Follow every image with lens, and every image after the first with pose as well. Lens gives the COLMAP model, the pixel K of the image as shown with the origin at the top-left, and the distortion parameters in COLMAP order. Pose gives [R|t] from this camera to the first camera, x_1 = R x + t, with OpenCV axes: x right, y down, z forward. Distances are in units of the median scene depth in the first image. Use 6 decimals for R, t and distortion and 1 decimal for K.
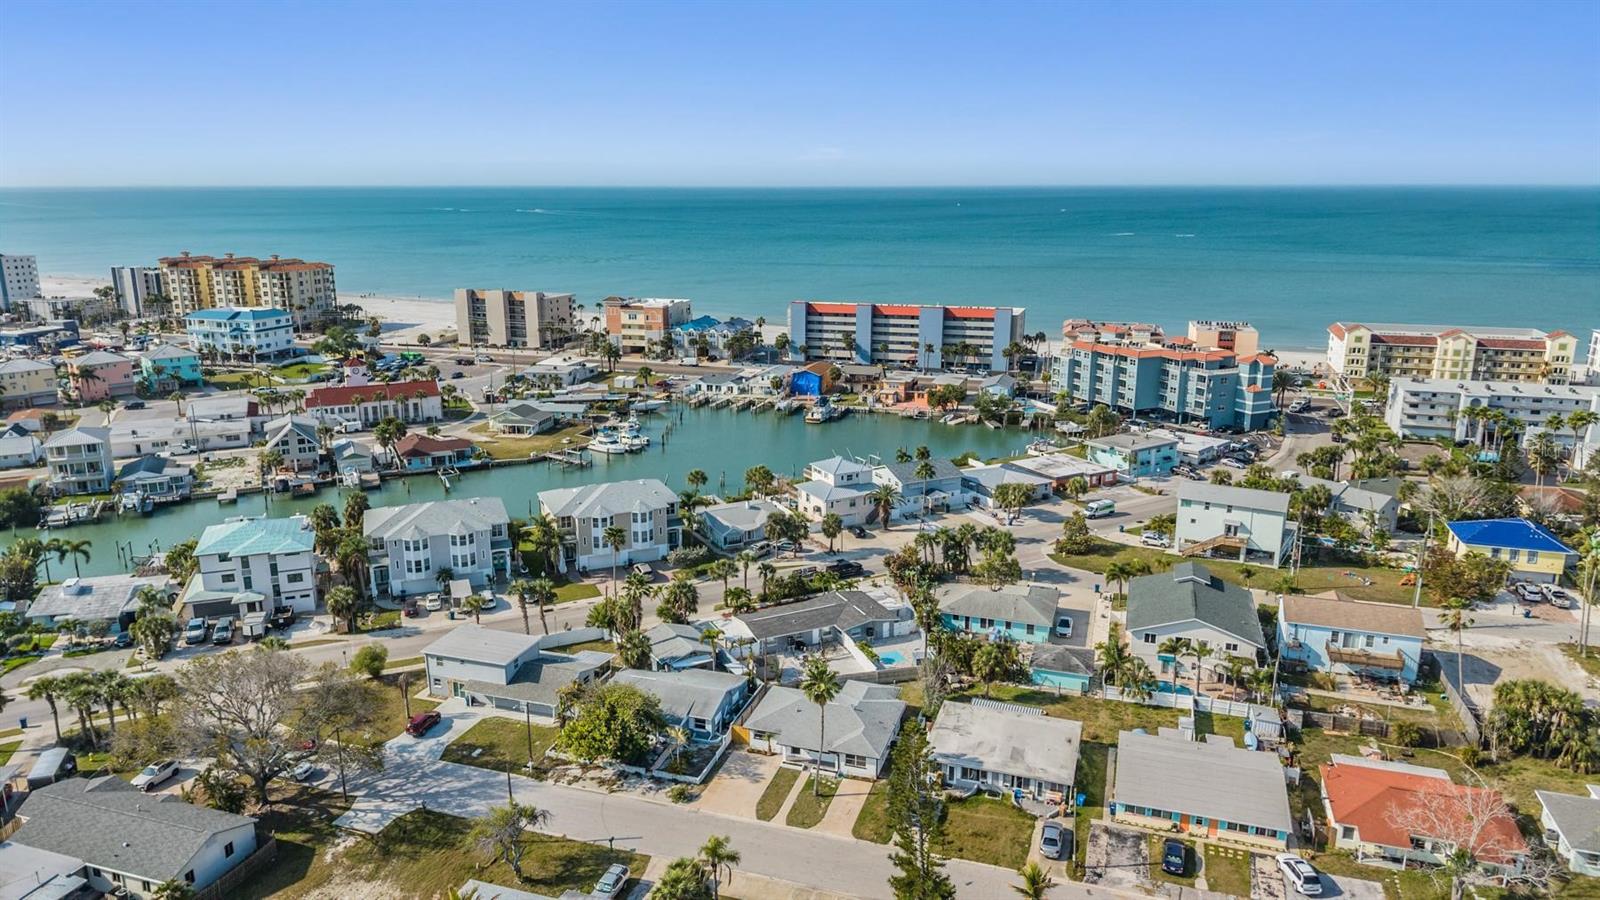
lens RADIAL K [[1068.8, 0, 795.4], [0, 1068.8, 496.0], [0, 0, 1]] dist [0.036444, -0.045384]
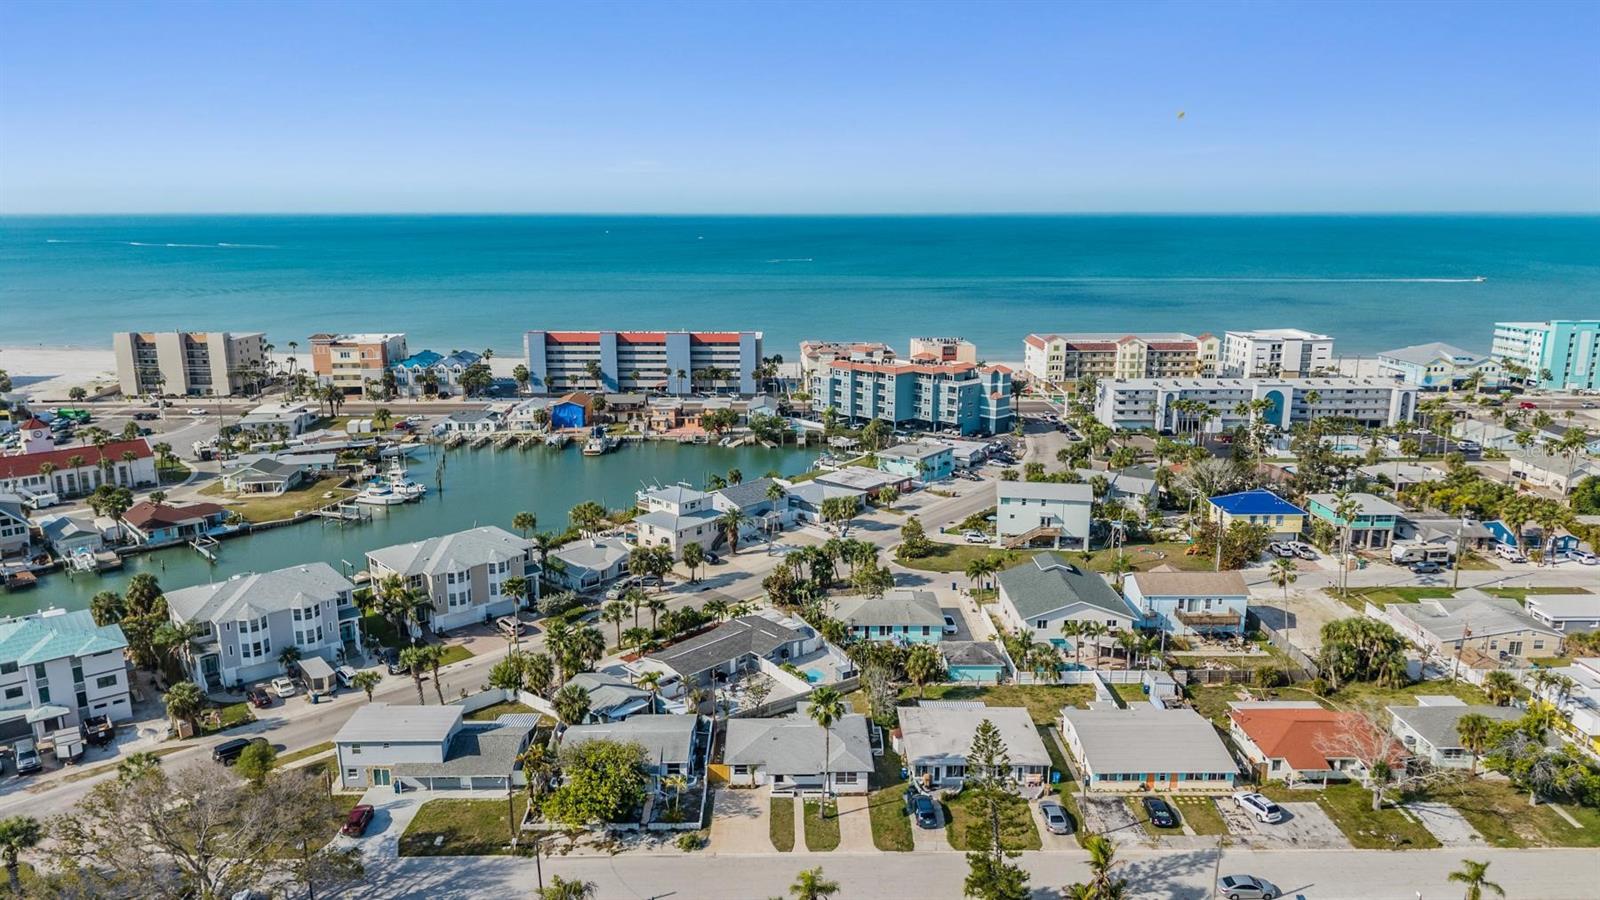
lens RADIAL K [[1068.8, 0, 800.3], [0, 1068.8, 487.0], [0, 0, 1]] dist [0.036444, -0.045384]
pose [[0.944904, -0.082942, 0.316667, -0.199884], [0.092698, 0.995568, -0.015840, -0.011283], [-0.313950, 0.044322, 0.948405, 0.024202]]
